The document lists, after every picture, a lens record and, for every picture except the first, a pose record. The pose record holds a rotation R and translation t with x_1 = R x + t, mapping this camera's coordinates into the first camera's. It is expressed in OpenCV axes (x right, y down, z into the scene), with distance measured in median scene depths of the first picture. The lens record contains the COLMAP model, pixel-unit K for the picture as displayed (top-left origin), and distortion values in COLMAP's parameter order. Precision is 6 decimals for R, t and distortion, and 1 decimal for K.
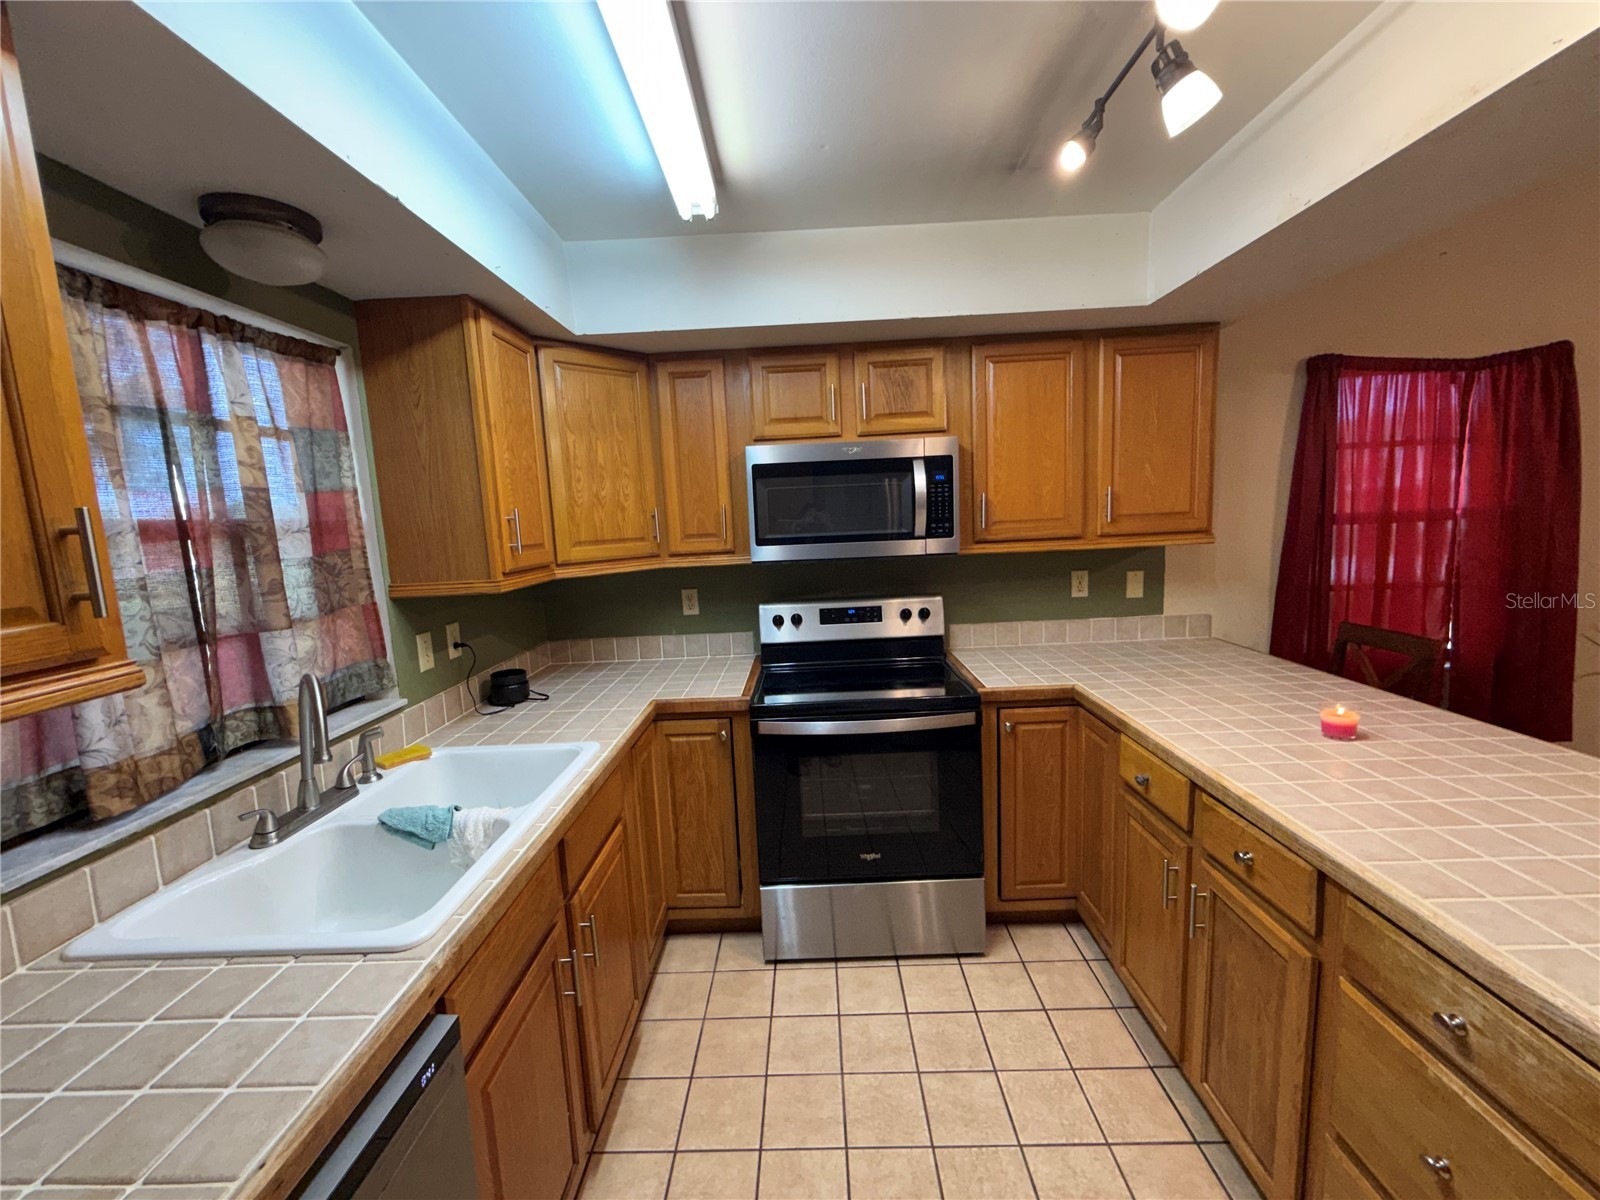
lens RADIAL K [[643.0, 0, 800.0], [0, 643.0, 600.0], [0, 0, 1]] dist [0.000333, 0.000068]
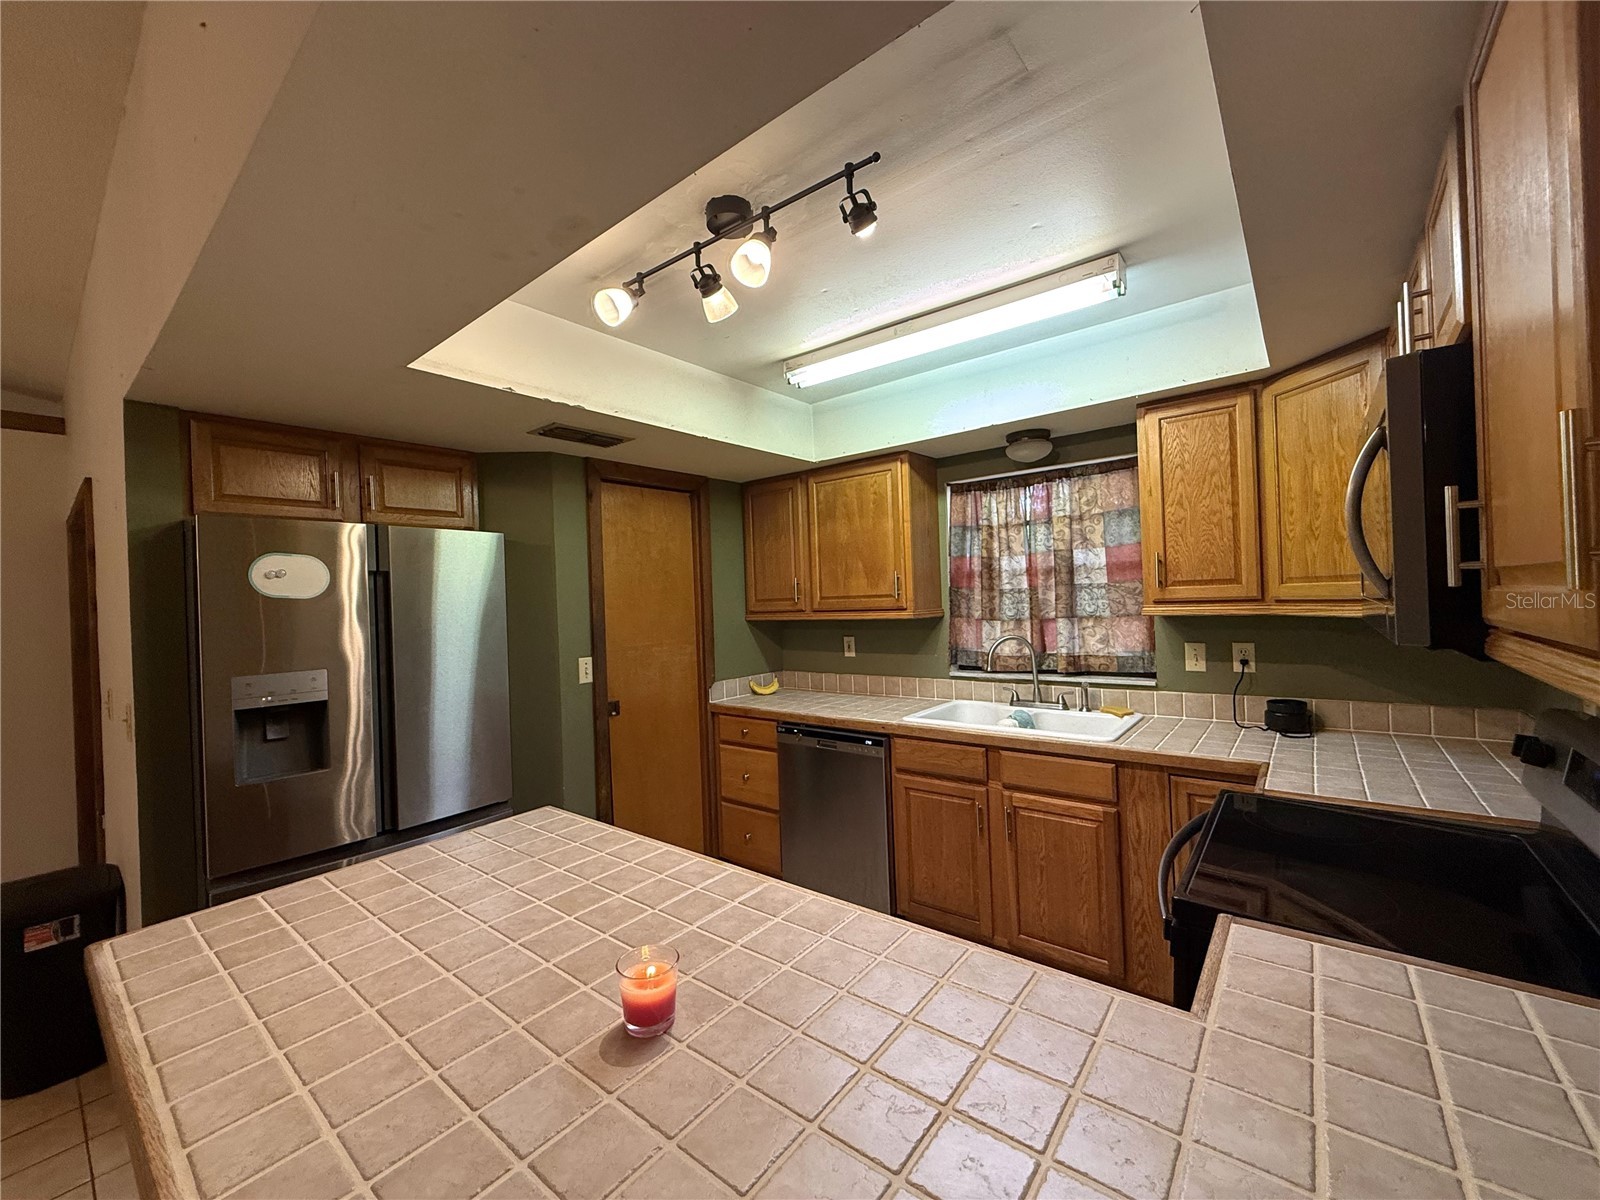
lens RADIAL K [[643.0, 0, 800.0], [0, 643.0, 600.0], [0, 0, 1]] dist [0.000333, 0.000068]
pose [[-0.605239, 0.072718, -0.792715, 0.847095], [-0.032341, 0.992750, 0.115761, -0.146379], [0.795386, 0.095700, -0.598500, 1.012282]]
